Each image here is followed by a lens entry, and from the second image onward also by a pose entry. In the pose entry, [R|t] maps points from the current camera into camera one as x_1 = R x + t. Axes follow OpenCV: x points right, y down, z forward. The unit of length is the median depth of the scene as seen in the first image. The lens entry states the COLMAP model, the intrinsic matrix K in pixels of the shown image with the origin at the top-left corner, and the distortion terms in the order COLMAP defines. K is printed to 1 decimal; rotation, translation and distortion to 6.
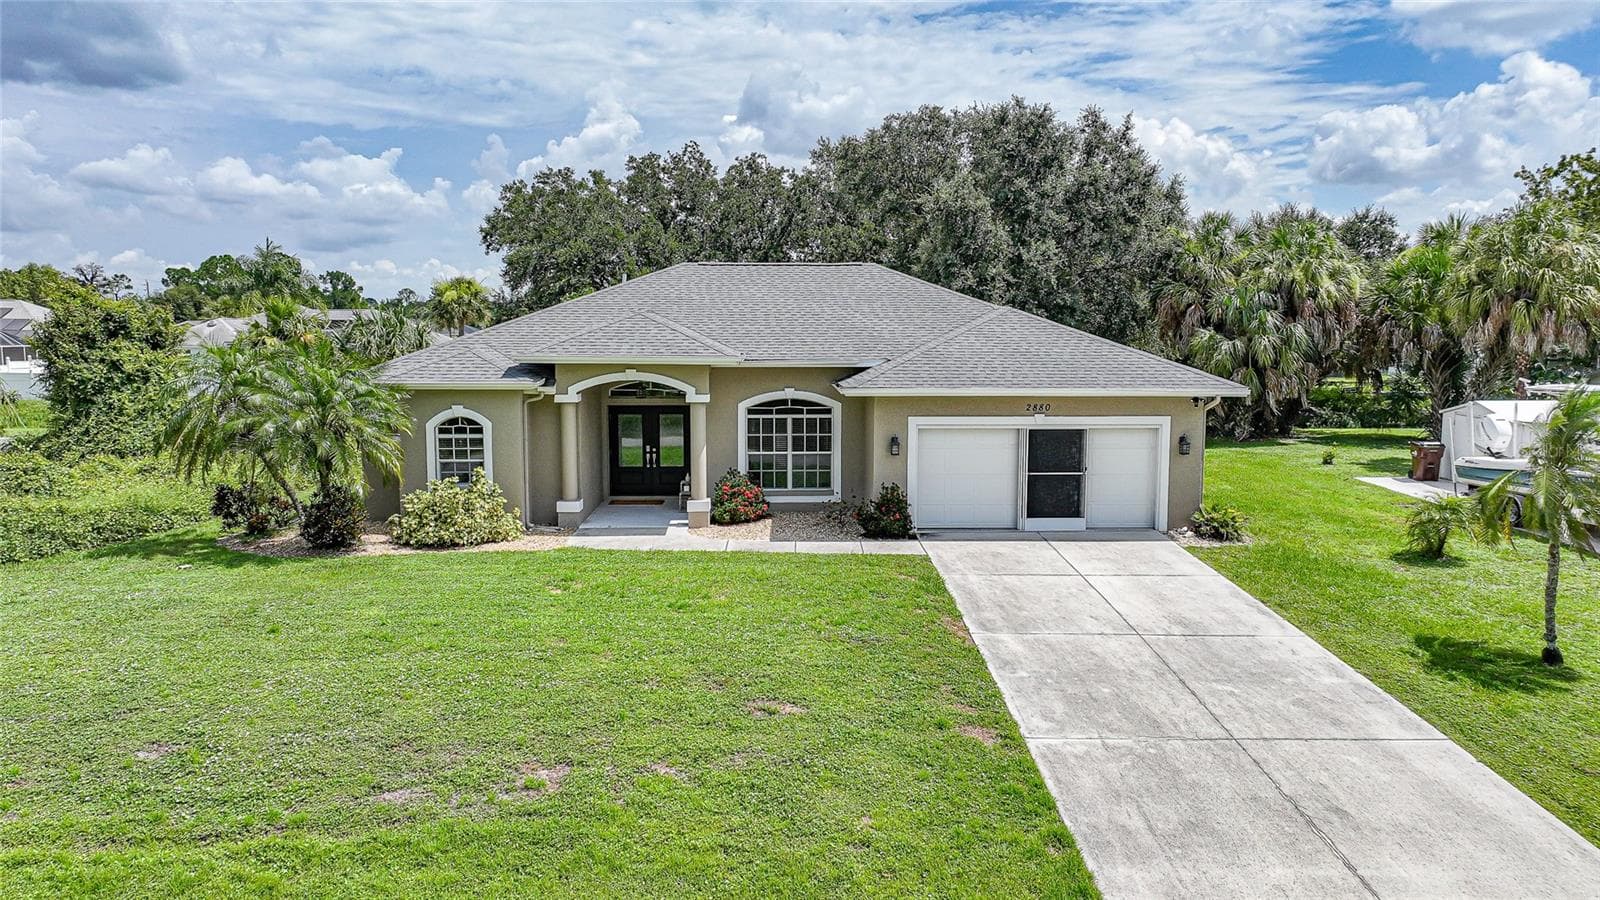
lens RADIAL K [[1118.5, 0, 800.0], [0, 1118.5, 450.0], [0, 0, 1]] dist [0.000360, 0.017943]
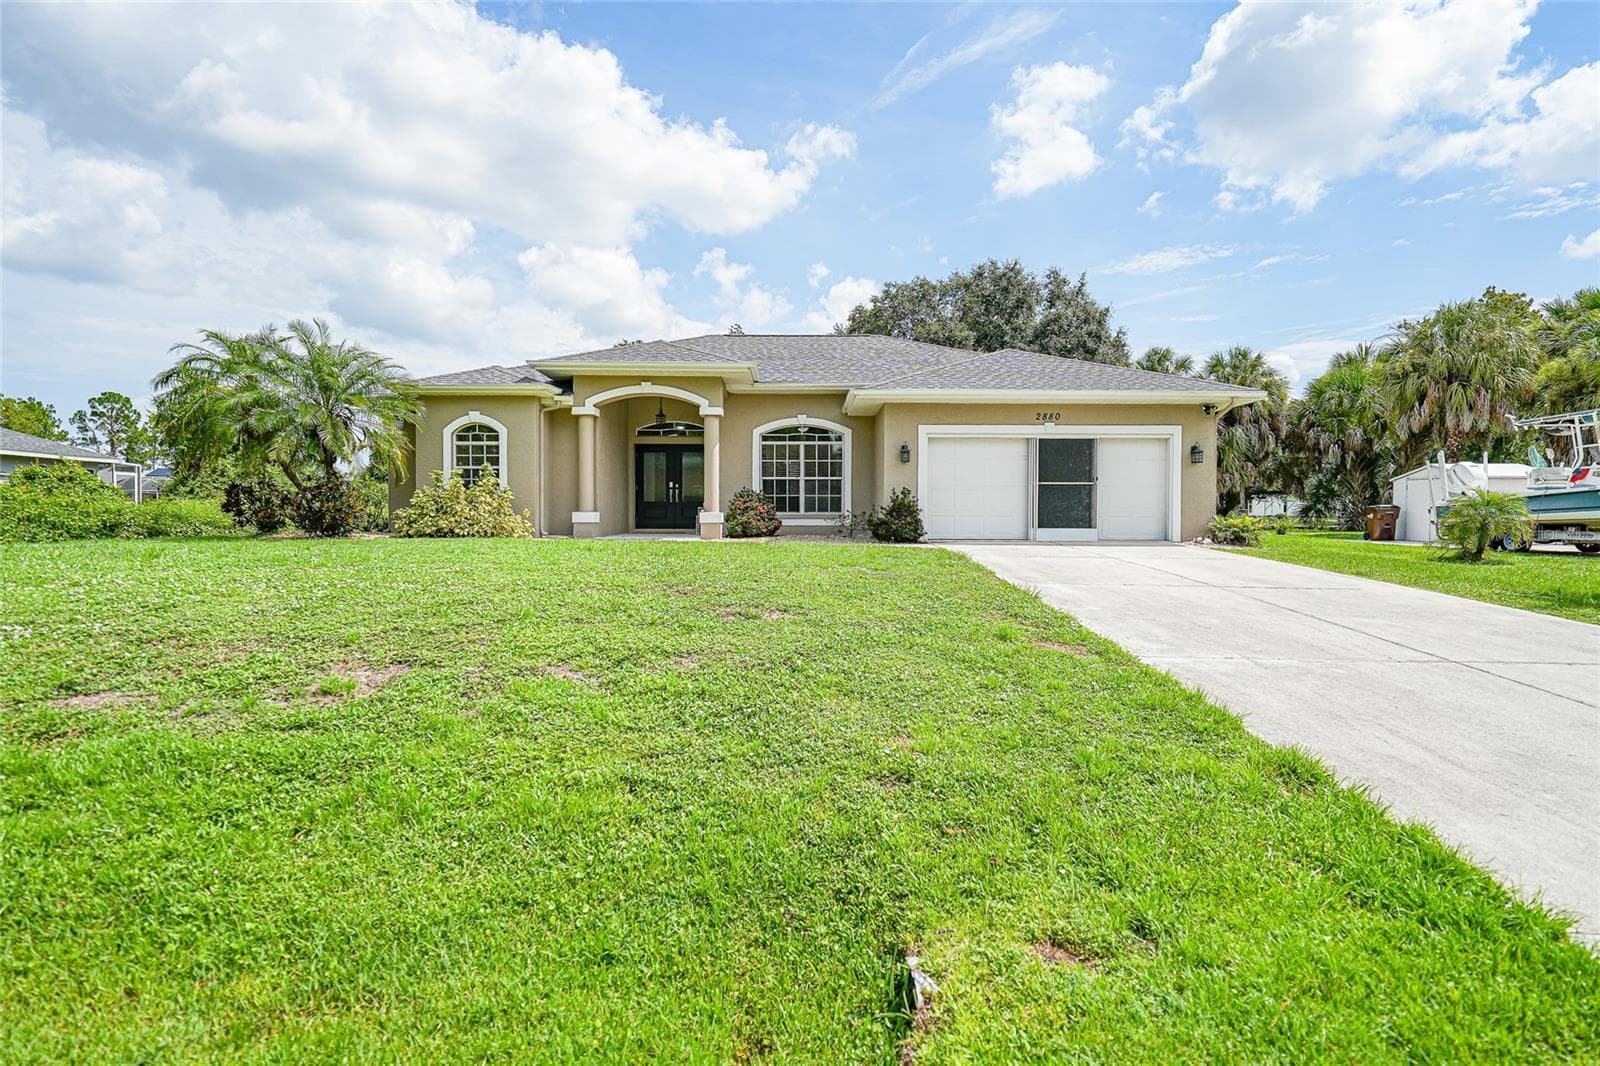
lens RADIAL K [[781.9, 0, 800.0], [0, 781.9, 533.0], [0, 0, 1]] dist [-0.001250, 0.008713]
pose [[0.999610, 0.002797, -0.027794, 0.009978], [-0.005341, 0.995757, -0.091871, 0.129938], [0.027419, 0.091983, 0.995383, 0.299869]]
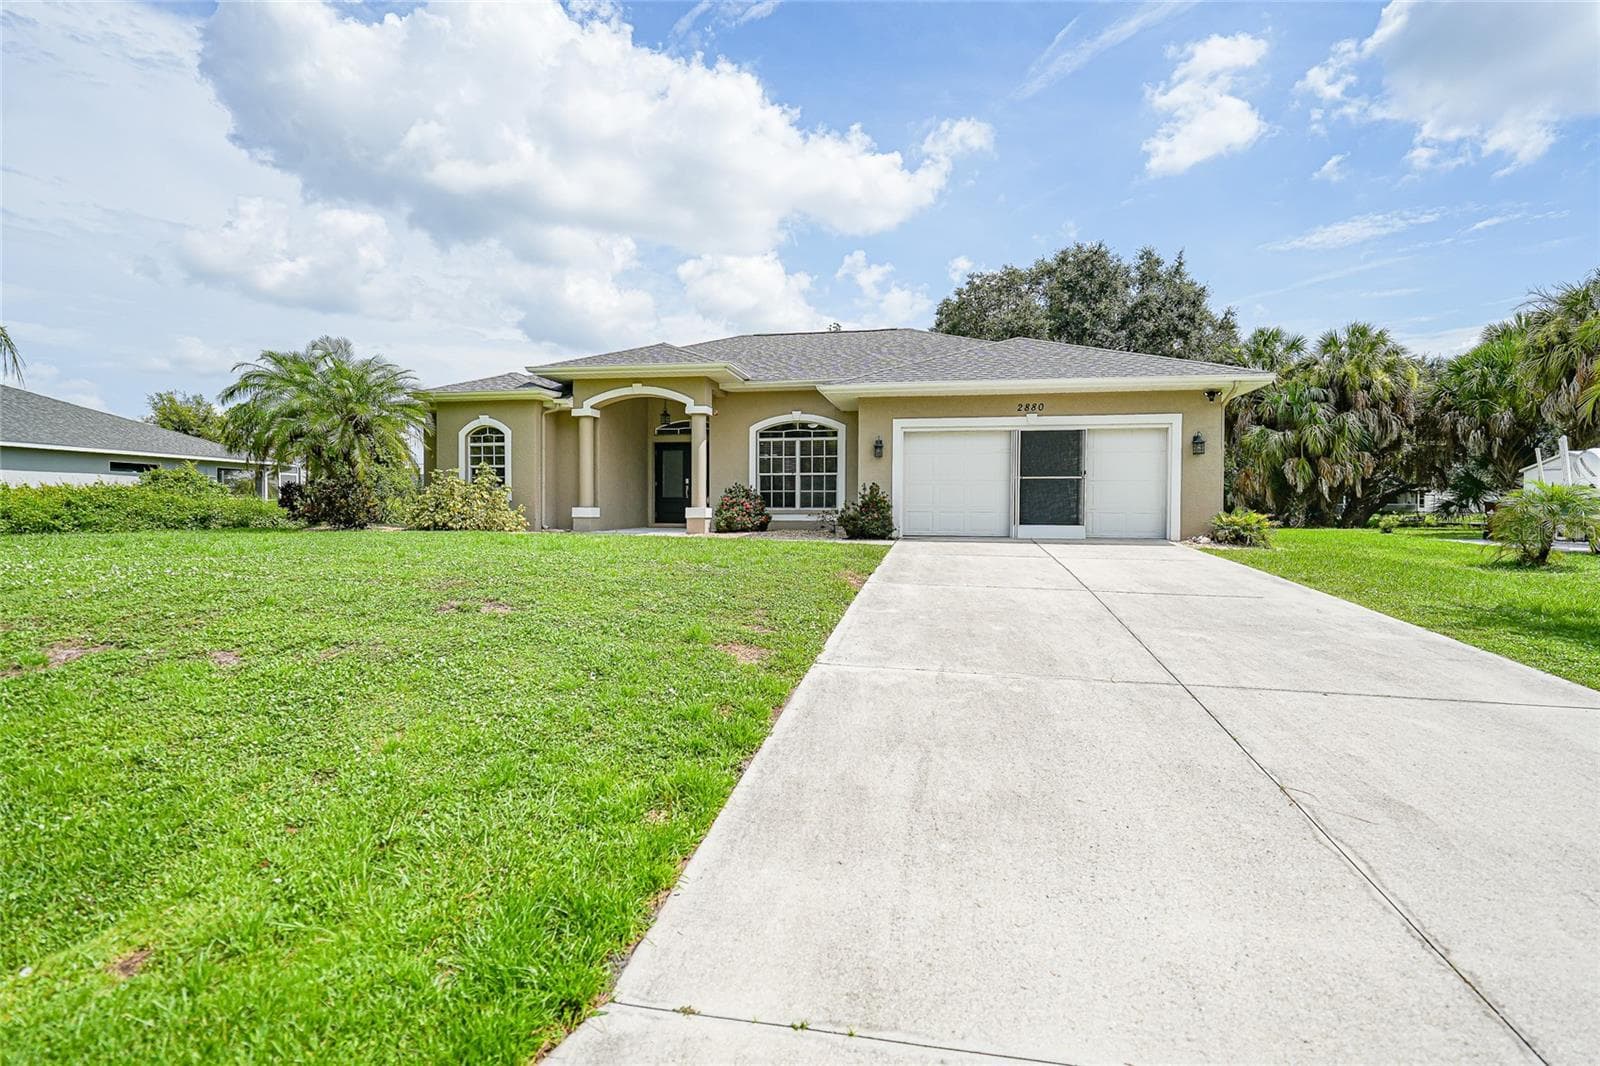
lens RADIAL K [[762.8, 0, 798.9], [0, 762.8, 530.2], [0, 0, 1]] dist [-0.002112, 0.007345]
pose [[0.975428, 0.009716, -0.220103, 0.162250], [-0.028997, 0.995998, -0.084537, 0.125092], [0.218401, 0.088843, 0.971807, 0.330089]]
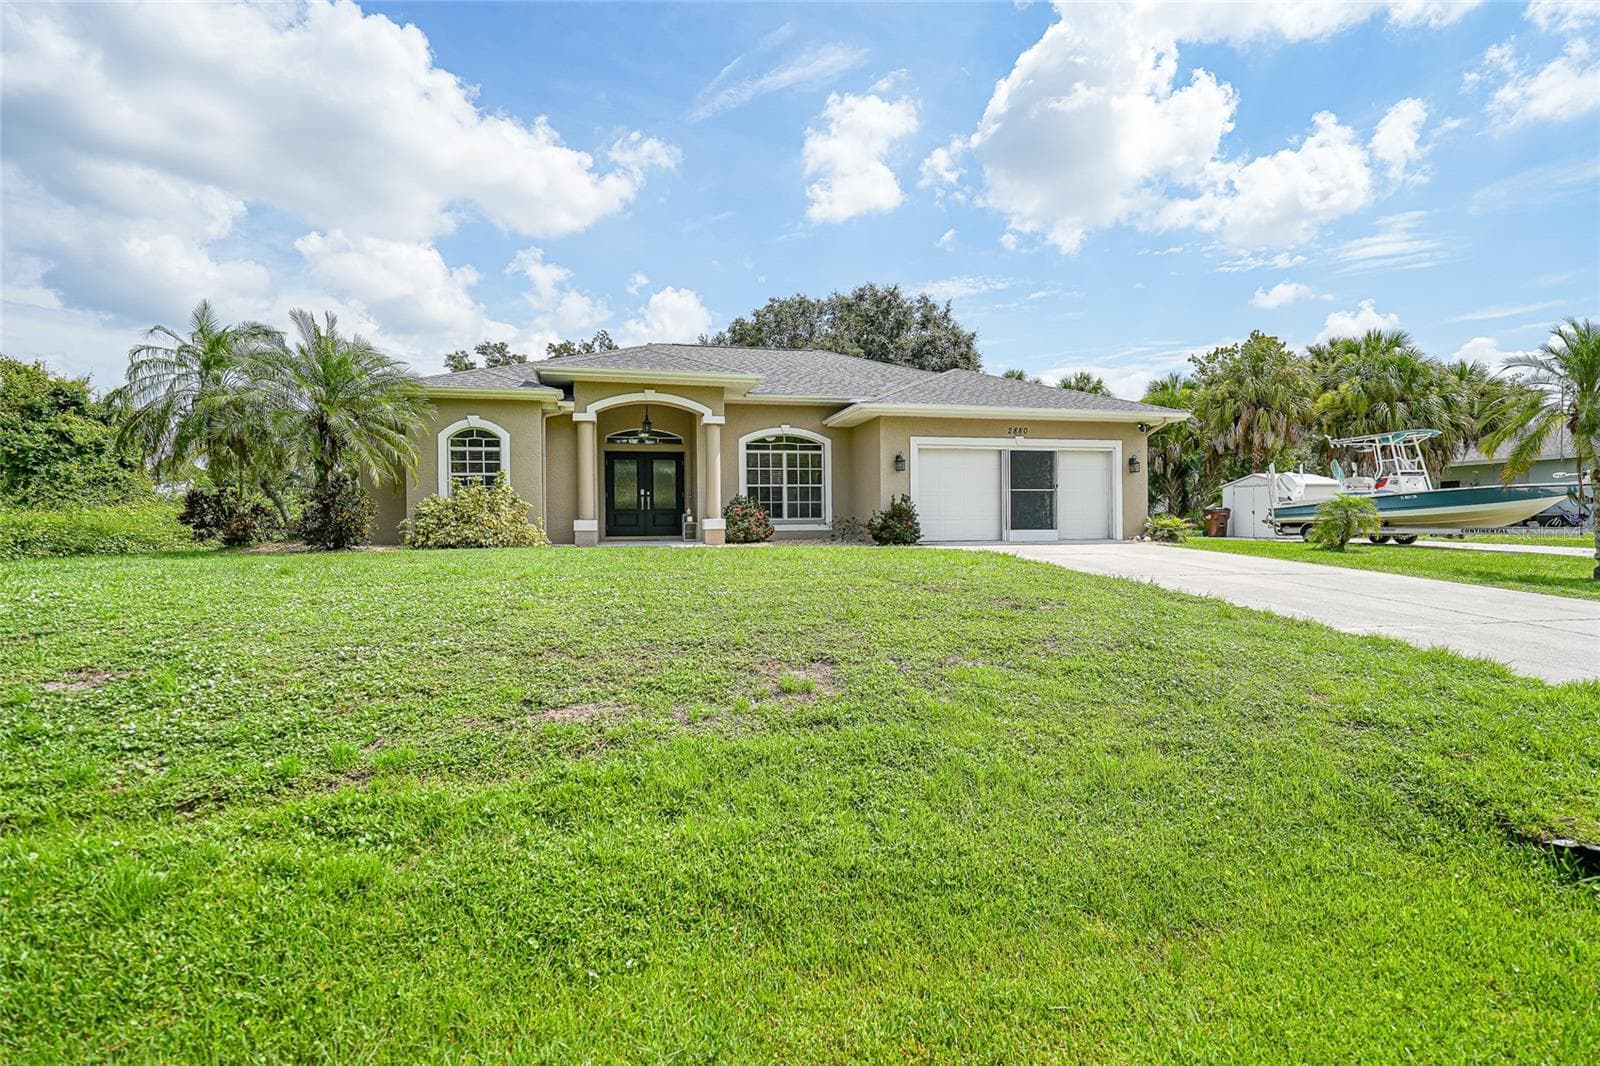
lens RADIAL K [[765.6, 0, 794.1], [0, 765.6, 539.5], [0, 0, 1]] dist [-0.000715, 0.008303]
pose [[0.978762, -0.013798, 0.204533, -0.165830], [0.032542, 0.995539, -0.088561, 0.130629], [-0.202398, 0.093336, 0.974845, 0.297279]]
